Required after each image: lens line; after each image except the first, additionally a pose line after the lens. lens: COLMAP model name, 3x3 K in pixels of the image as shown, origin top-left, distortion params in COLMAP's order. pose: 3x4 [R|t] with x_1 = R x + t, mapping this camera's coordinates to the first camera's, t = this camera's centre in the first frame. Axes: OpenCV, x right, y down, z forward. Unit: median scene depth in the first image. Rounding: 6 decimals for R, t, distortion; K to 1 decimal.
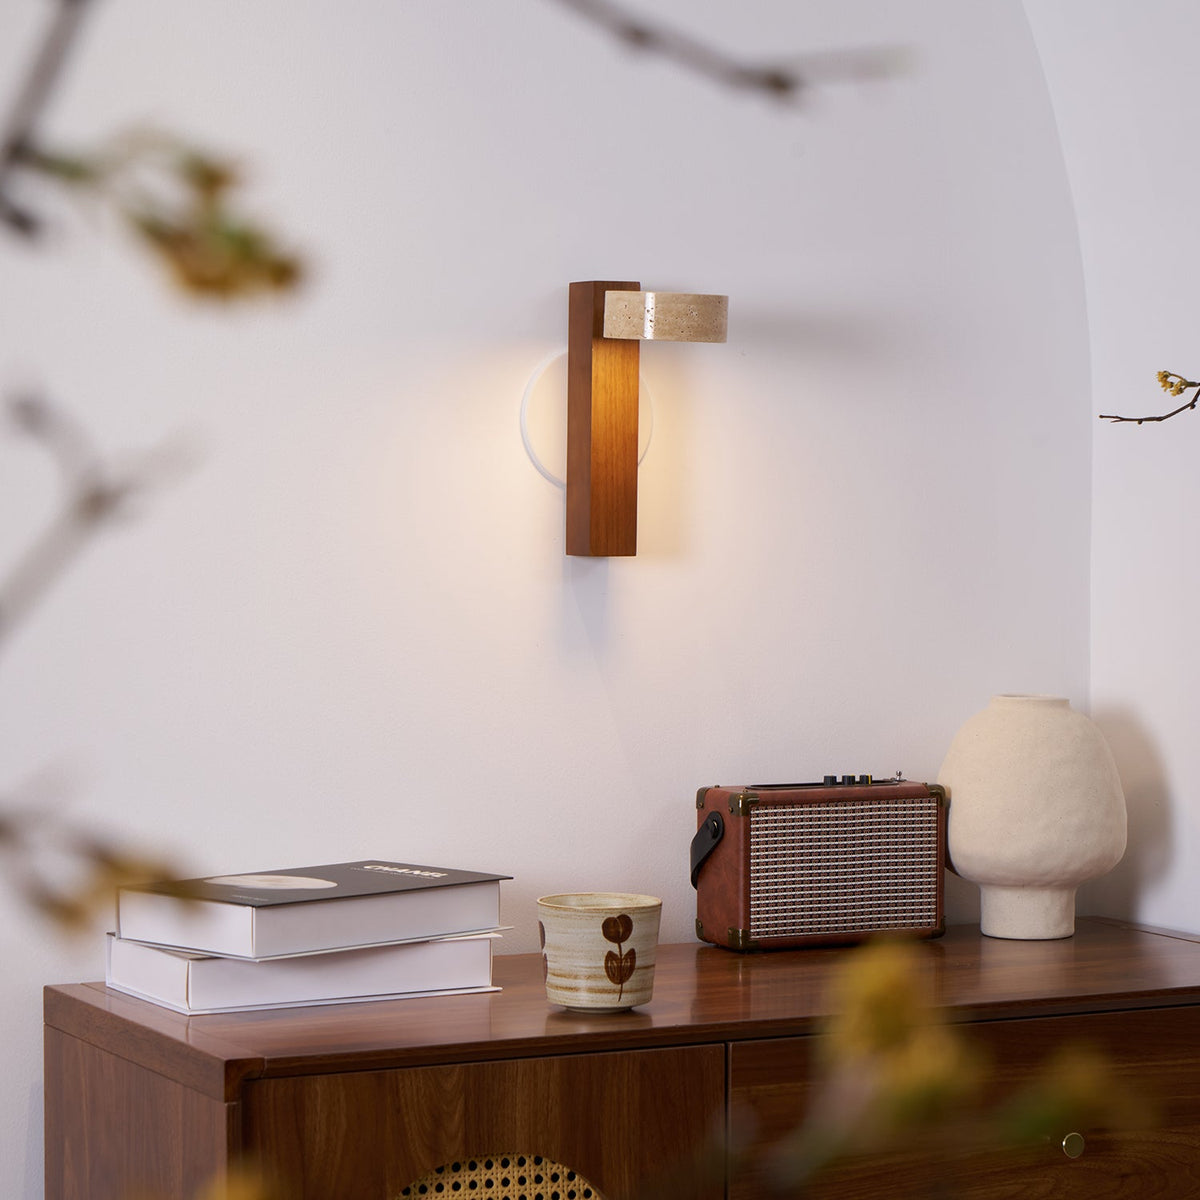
lens RADIAL K [[3650.1, 0, 596.8], [0, 3650.1, 663.1], [0, 0, 1]] dist [0.056473, 0.000000]
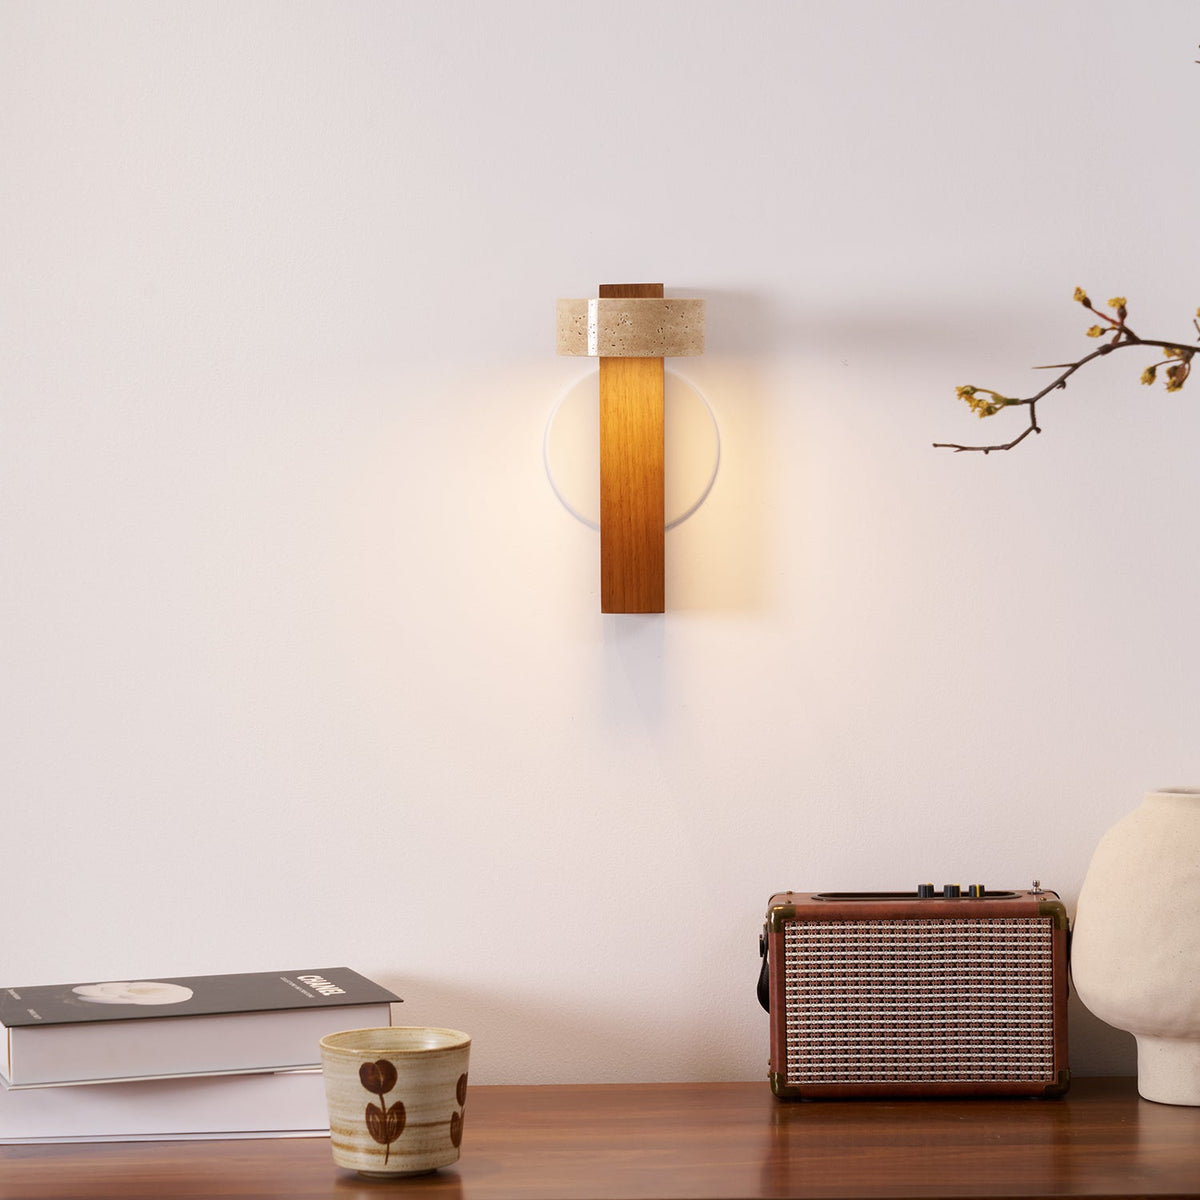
lens RADIAL K [[3650.1, 0, 596.2], [0, 3650.1, 574.2], [0, 0, 1]] dist [0.056473, 0.000000]
pose [[0.884293, -0.000752, -0.466931, 0.410684], [-0.008216, 0.999819, -0.017171, -0.025357], [0.466860, 0.019021, 0.884127, 0.276153]]
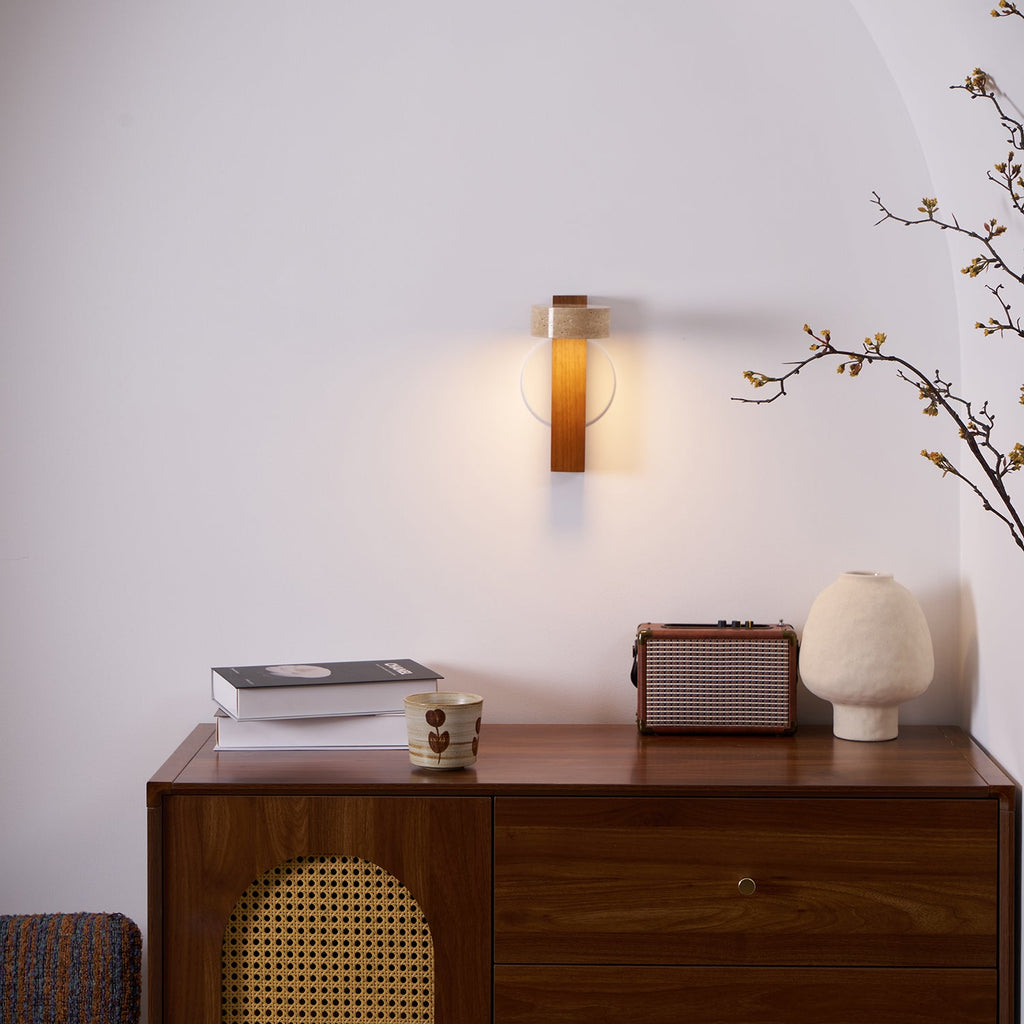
lens RADIAL K [[2462.7, 0, 507.6], [0, 2462.7, 384.1], [0, 0, 1]] dist [0.038150, 0.000000]
pose [[0.886067, 0.015099, -0.463312, 0.496416], [-0.025867, 0.999523, -0.016897, -0.051362], [0.462835, 0.026957, 0.886034, 0.062813]]
